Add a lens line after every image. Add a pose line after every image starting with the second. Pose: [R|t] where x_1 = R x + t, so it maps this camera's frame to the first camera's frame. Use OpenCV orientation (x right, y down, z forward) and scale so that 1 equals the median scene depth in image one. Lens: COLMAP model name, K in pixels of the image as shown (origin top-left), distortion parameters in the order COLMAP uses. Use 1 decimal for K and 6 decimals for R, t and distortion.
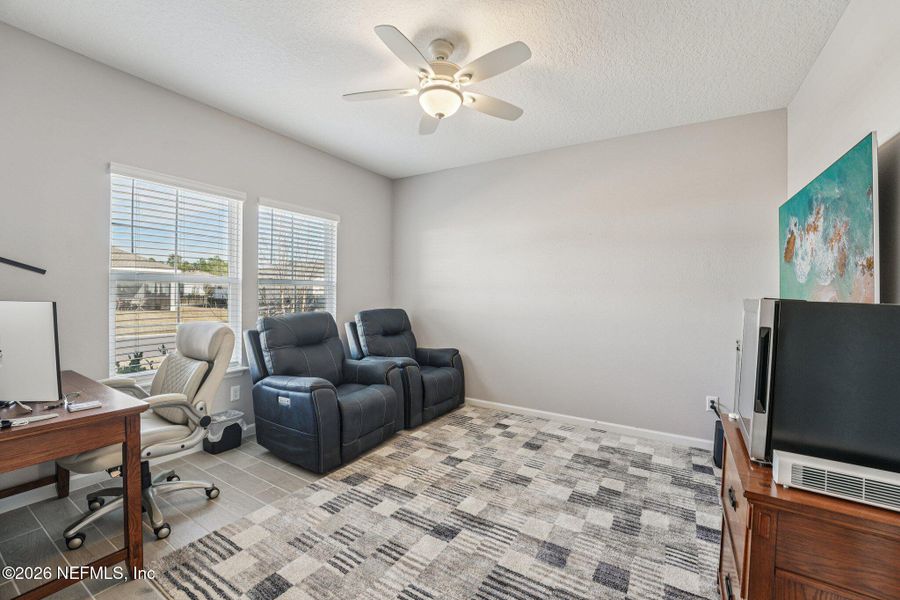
lens RADIAL K [[368.7, 0, 450.8], [0, 368.7, 299.5], [0, 0, 1]] dist [-0.013193, 0.000007]
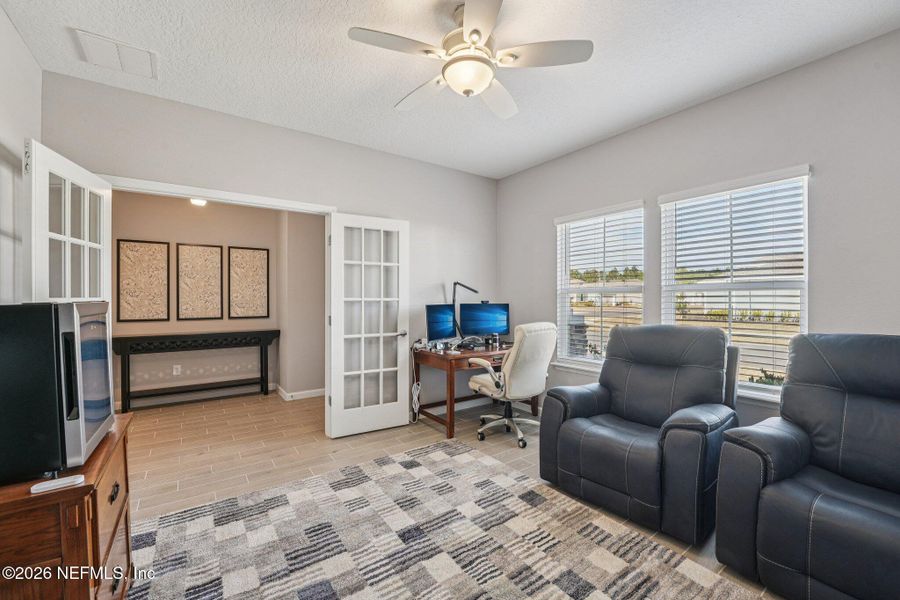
lens RADIAL K [[368.7, 0, 449.3], [0, 368.7, 304.8], [0, 0, 1]] dist [-0.013193, 0.000007]
pose [[-0.385500, 0.000315, -0.922708, 0.695208], [-0.015039, 0.999865, 0.006625, -0.009475], [0.922585, 0.016430, -0.385443, 1.163404]]
